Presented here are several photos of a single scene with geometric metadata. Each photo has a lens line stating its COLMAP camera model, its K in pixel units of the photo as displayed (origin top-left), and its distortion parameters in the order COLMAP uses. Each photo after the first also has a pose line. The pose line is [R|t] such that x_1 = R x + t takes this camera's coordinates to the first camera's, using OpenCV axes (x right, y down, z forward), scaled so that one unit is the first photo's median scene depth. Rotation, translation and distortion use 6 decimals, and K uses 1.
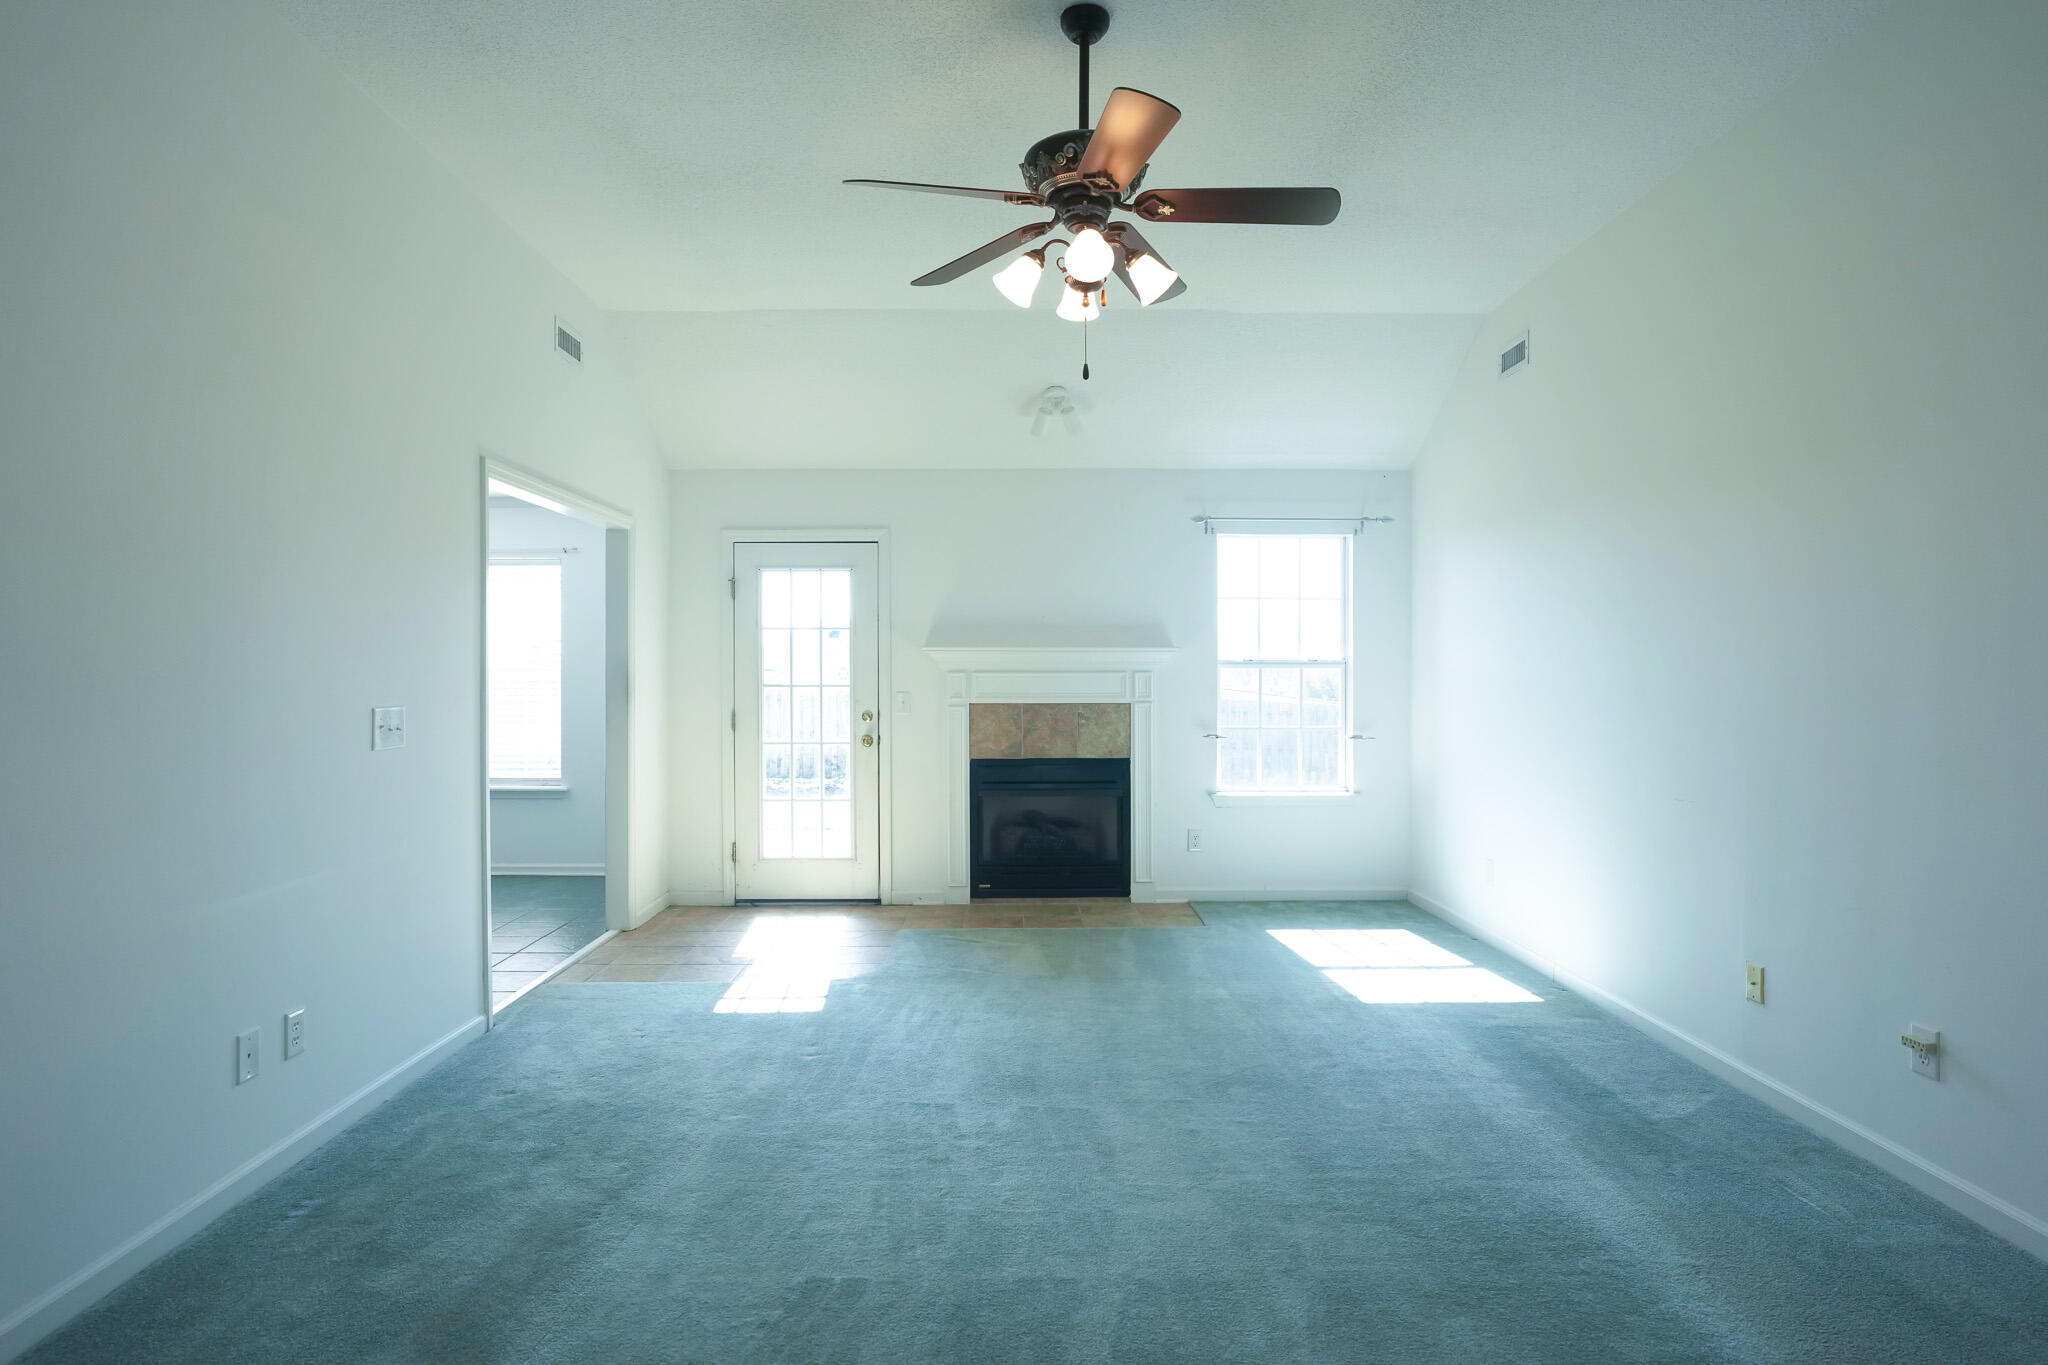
lens RADIAL K [[1111.4, 0, 1024.0], [0, 1111.4, 682.5], [0, 0, 1]] dist [-0.057258, 0.040471]
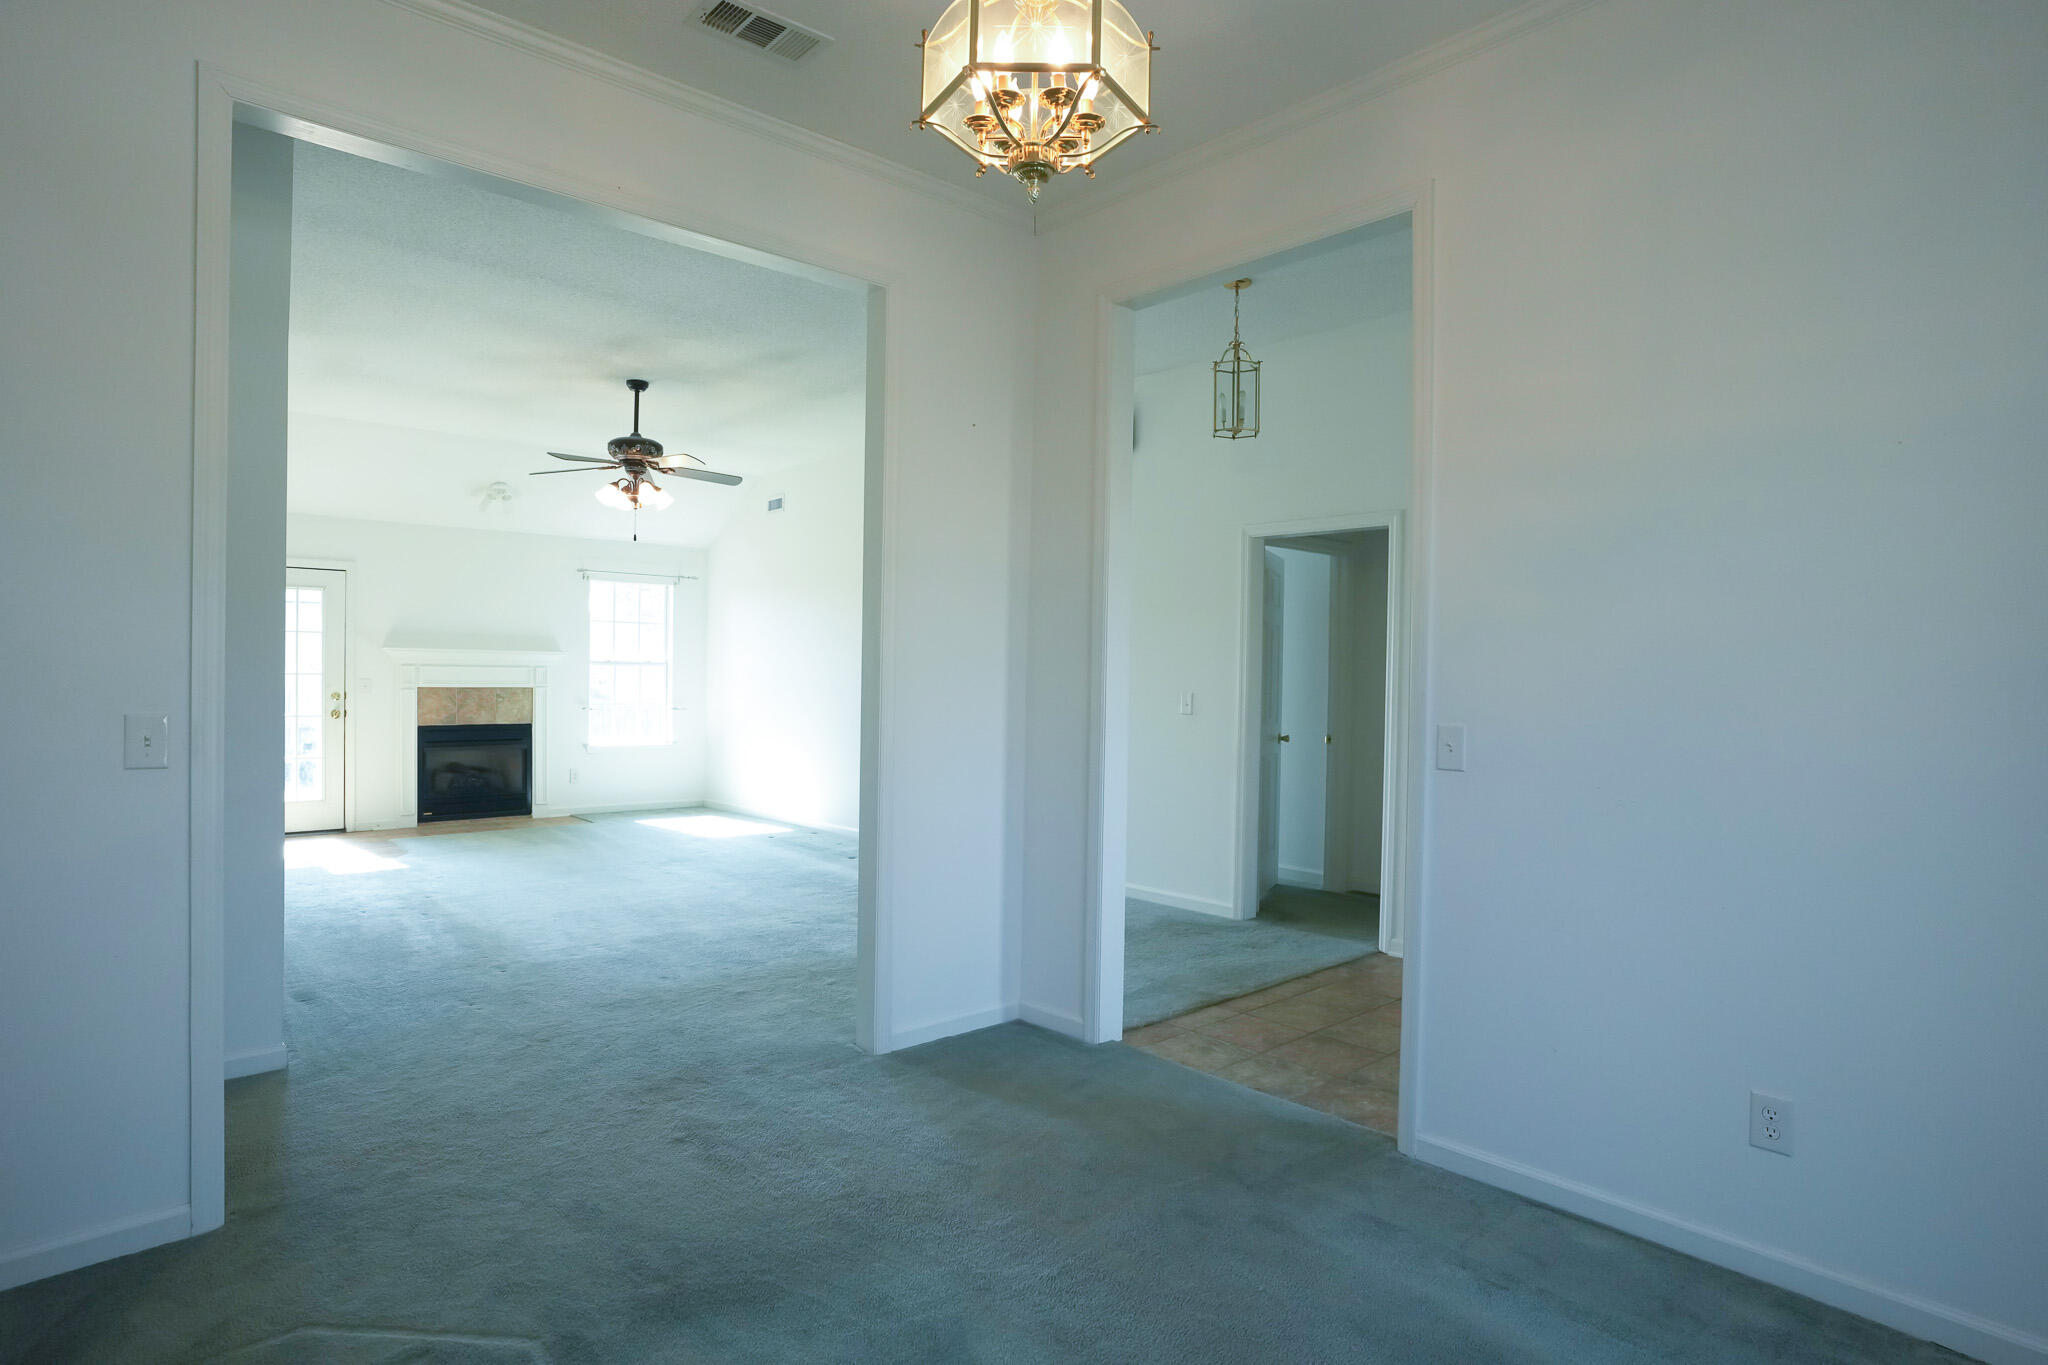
lens RADIAL K [[1111.4, 0, 1024.0], [0, 1111.4, 682.5], [0, 0, 1]] dist [-0.057258, 0.040471]
pose [[0.750702, 0.006644, 0.660608, -0.396510], [-0.011757, 0.999925, 0.003304, -0.001258], [-0.660536, -0.010247, 0.750724, -0.581360]]
